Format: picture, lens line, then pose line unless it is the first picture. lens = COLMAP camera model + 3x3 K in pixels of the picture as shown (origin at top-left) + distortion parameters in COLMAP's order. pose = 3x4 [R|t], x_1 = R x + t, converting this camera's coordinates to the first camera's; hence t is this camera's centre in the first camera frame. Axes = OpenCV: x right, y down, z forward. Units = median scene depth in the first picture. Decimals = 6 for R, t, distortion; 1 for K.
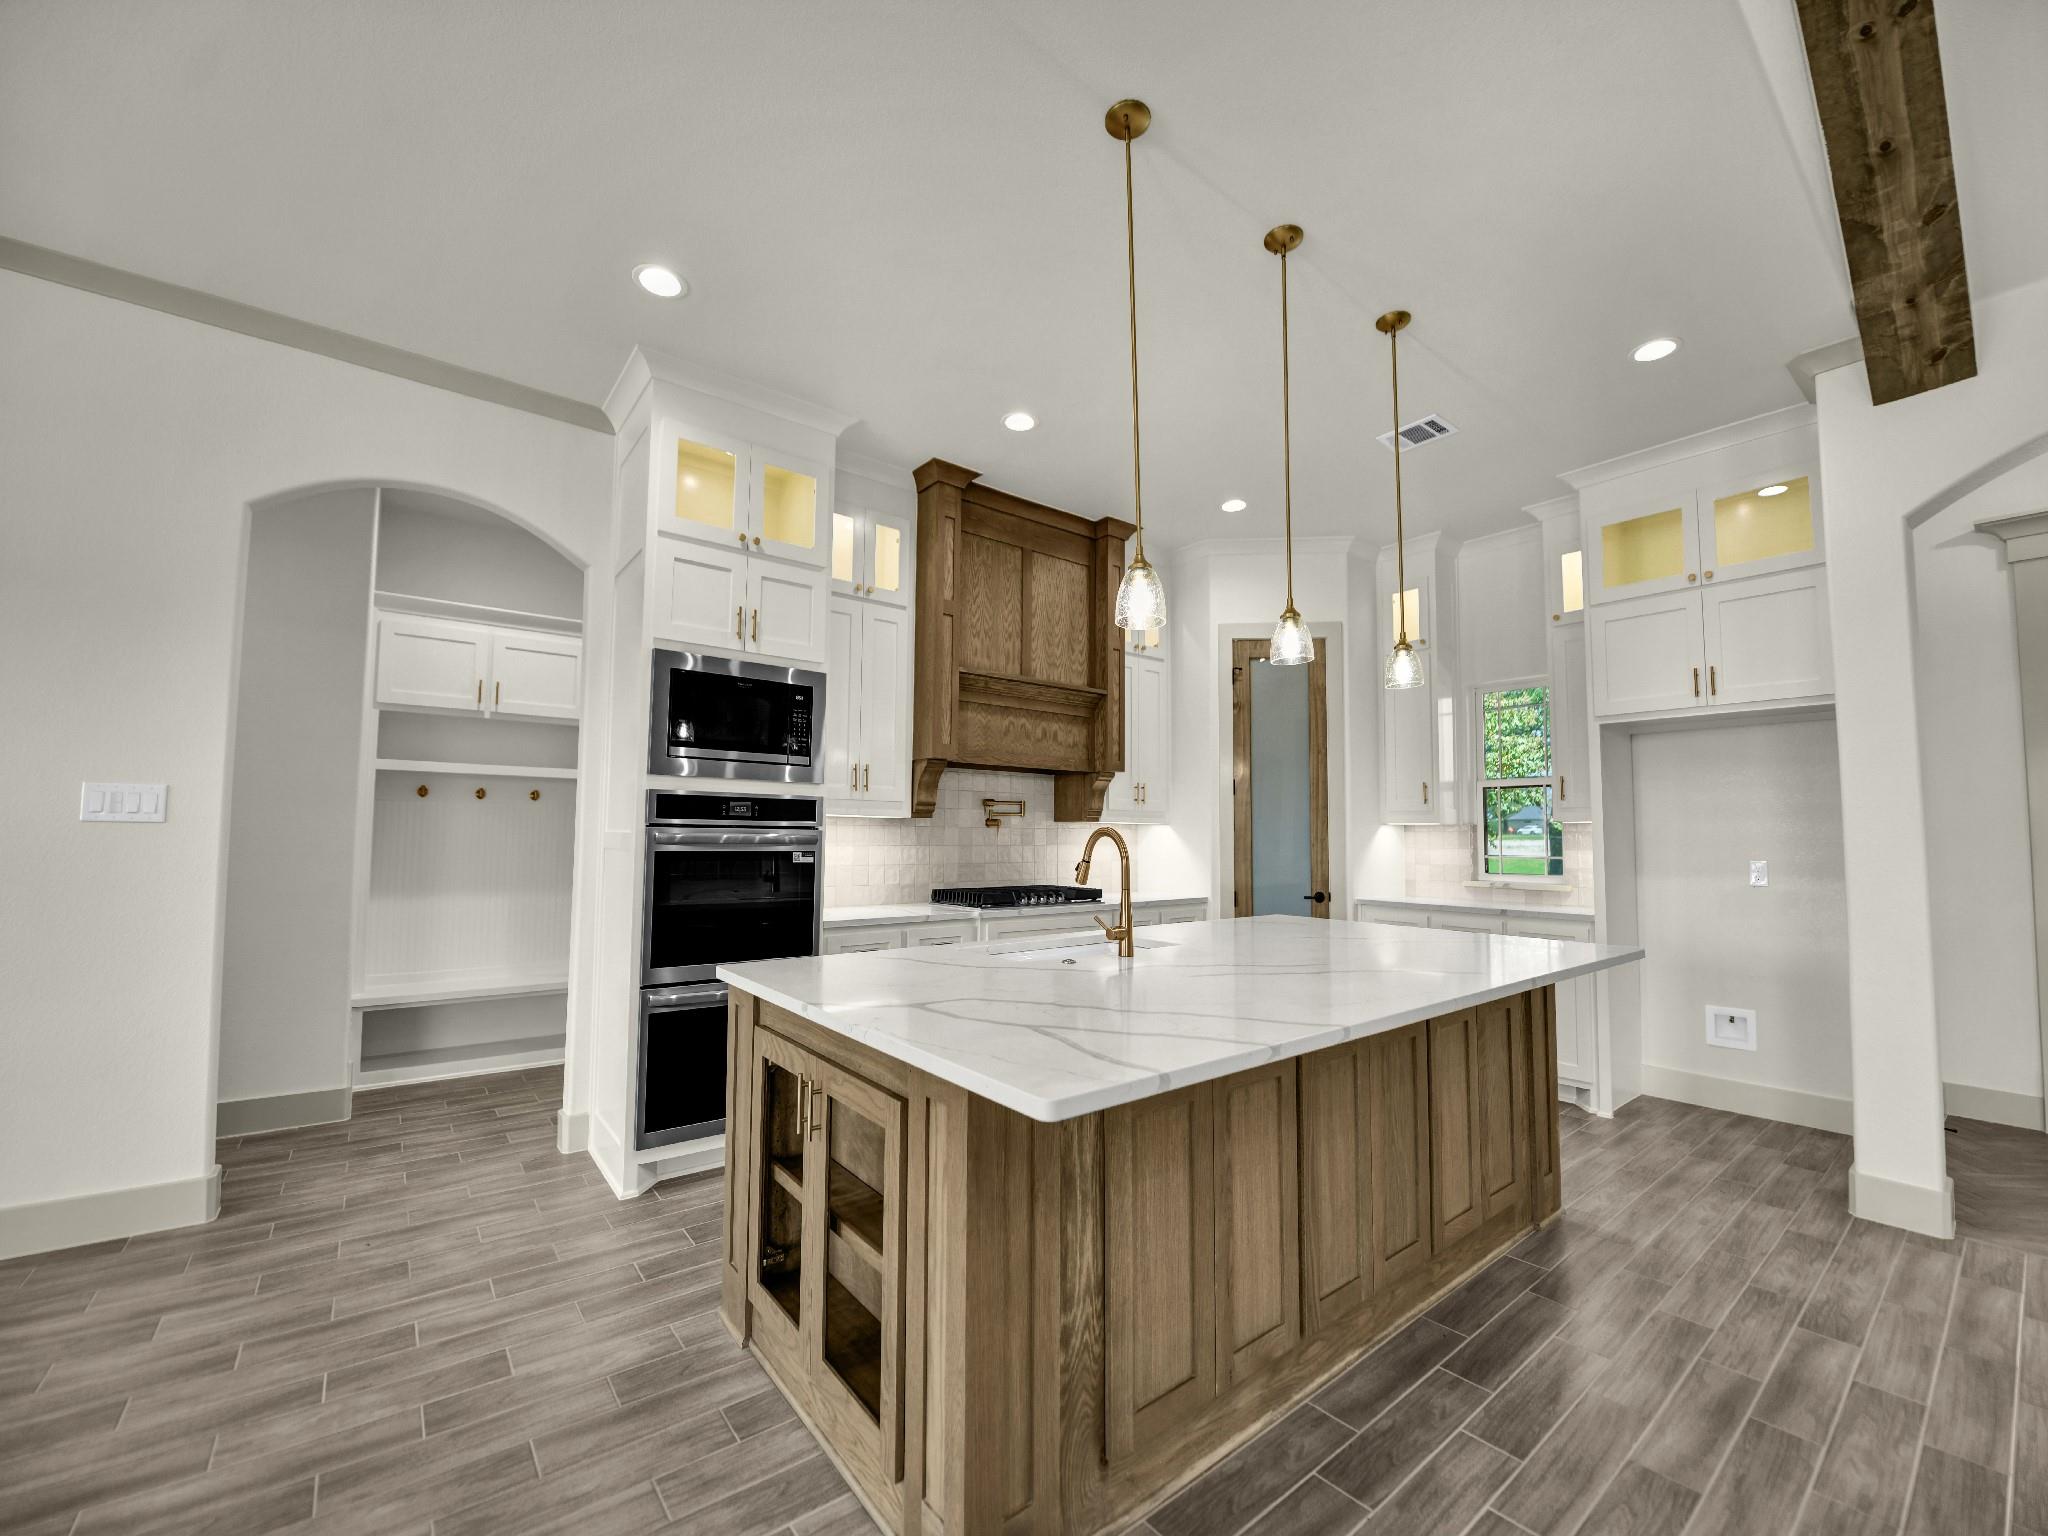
lens RADIAL K [[834.6, 0, 1045.4], [0, 834.6, 782.3], [0, 0, 1]] dist [-0.019793, 0.001926]
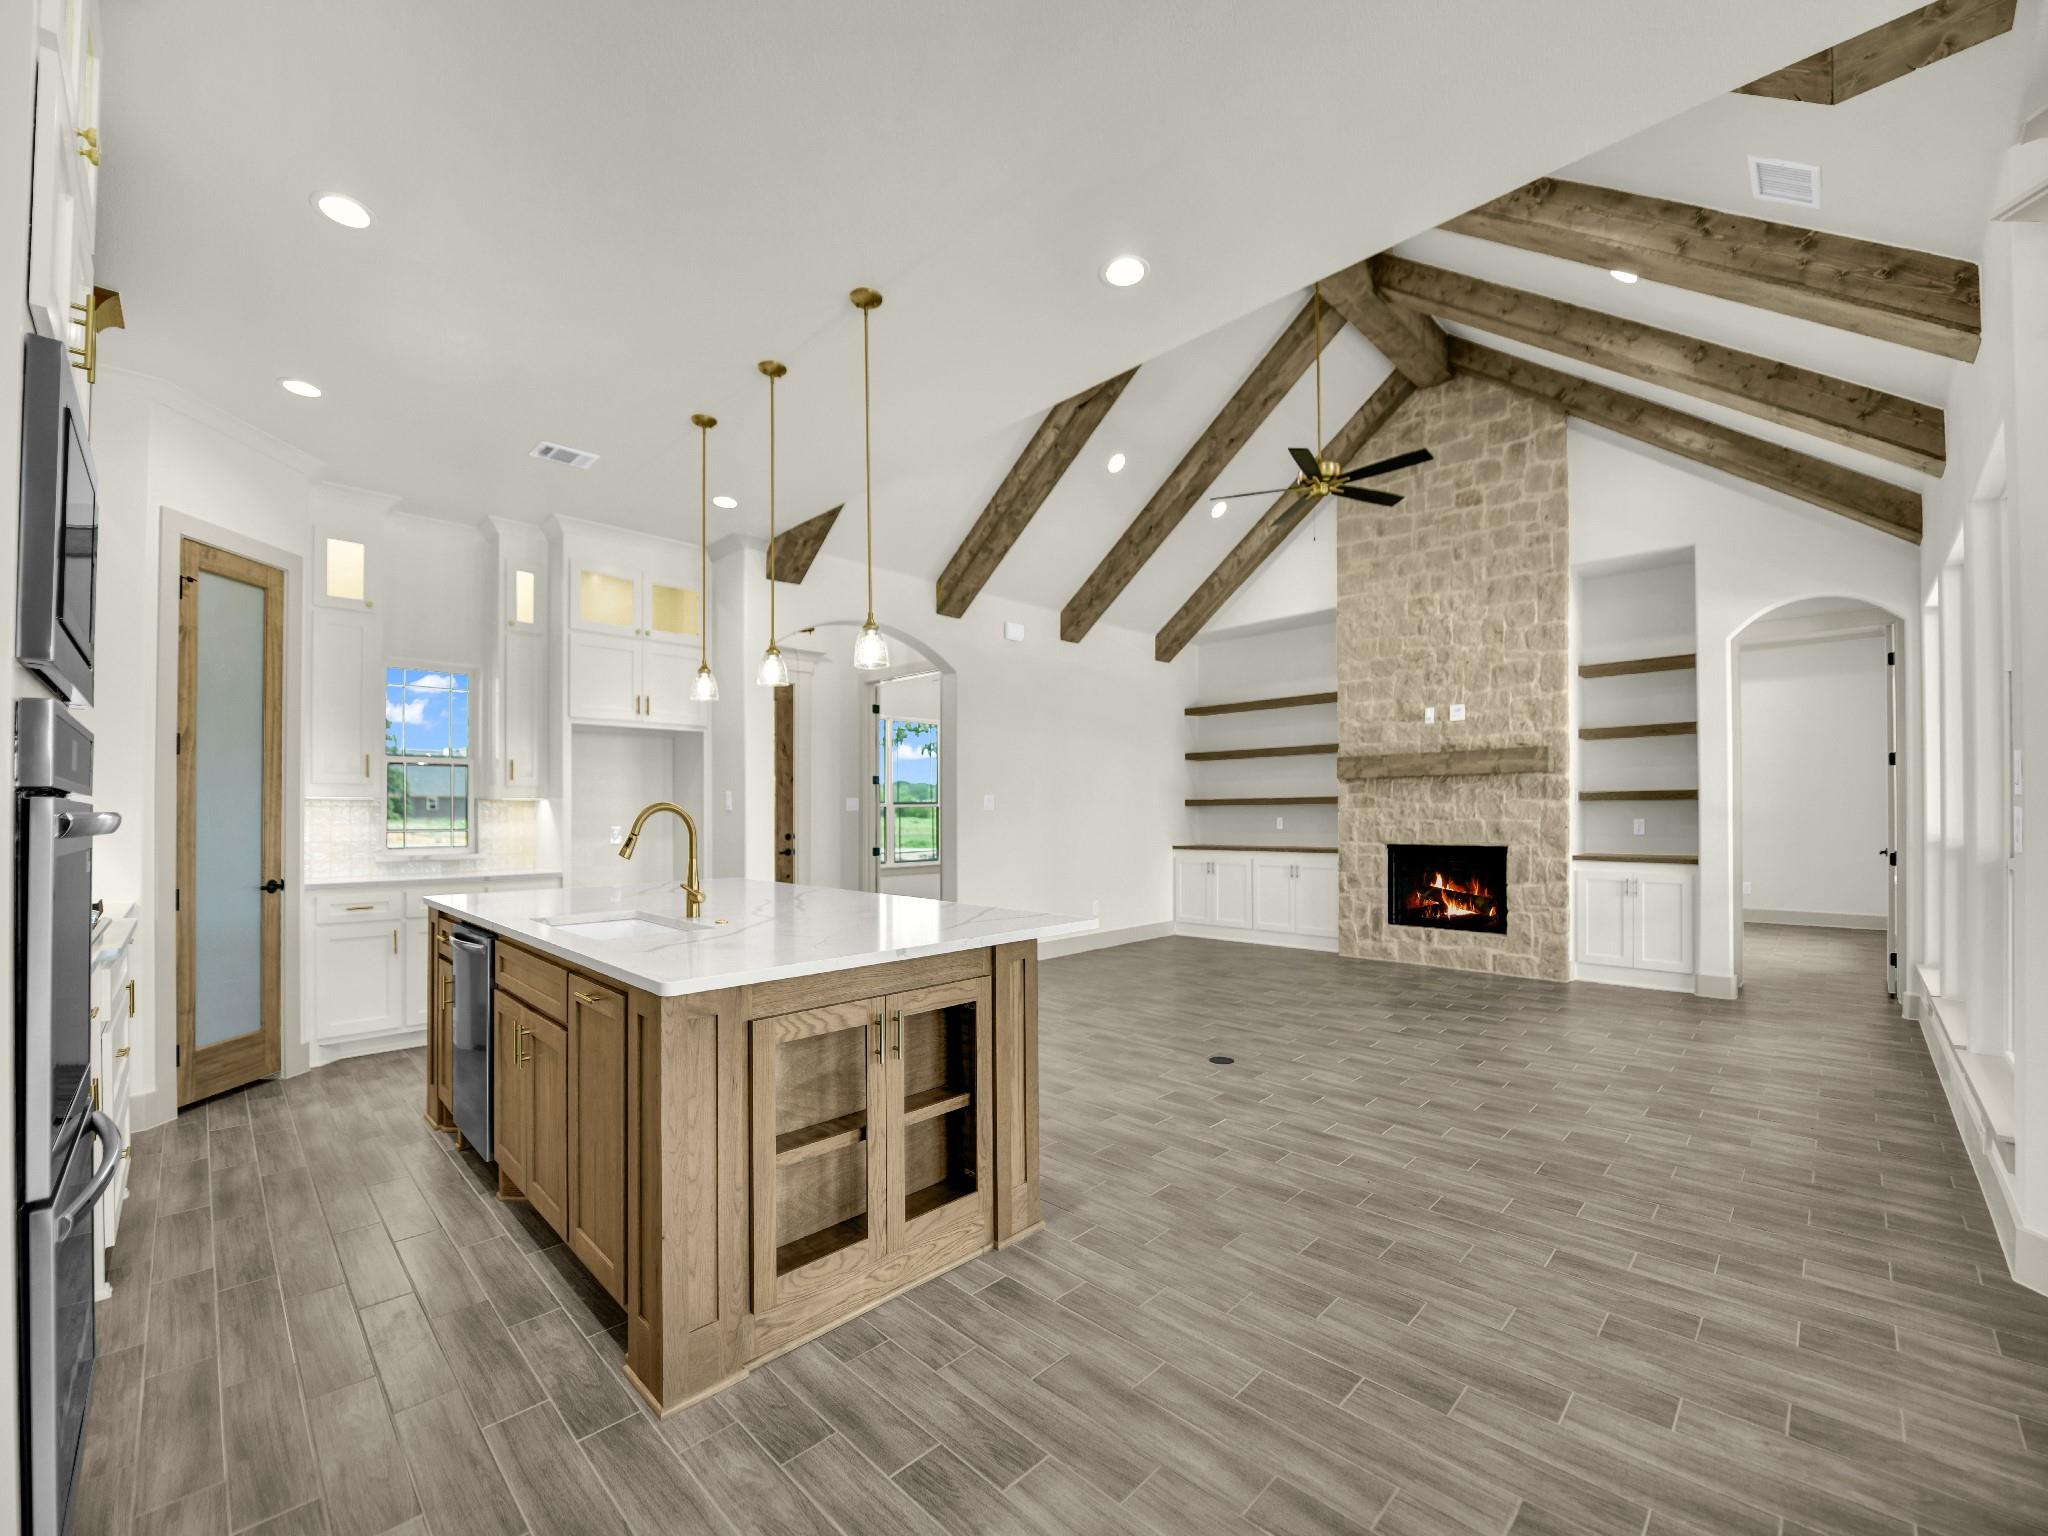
lens RADIAL K [[834.6, 0, 1028.8], [0, 834.6, 808.9], [0, 0, 1]] dist [-0.019793, 0.001926]
pose [[-0.118645, -0.002060, 0.992935, -0.826202], [-0.061018, 0.998123, -0.005220, 0.029932], [-0.991060, -0.061206, -0.118548, 0.531356]]
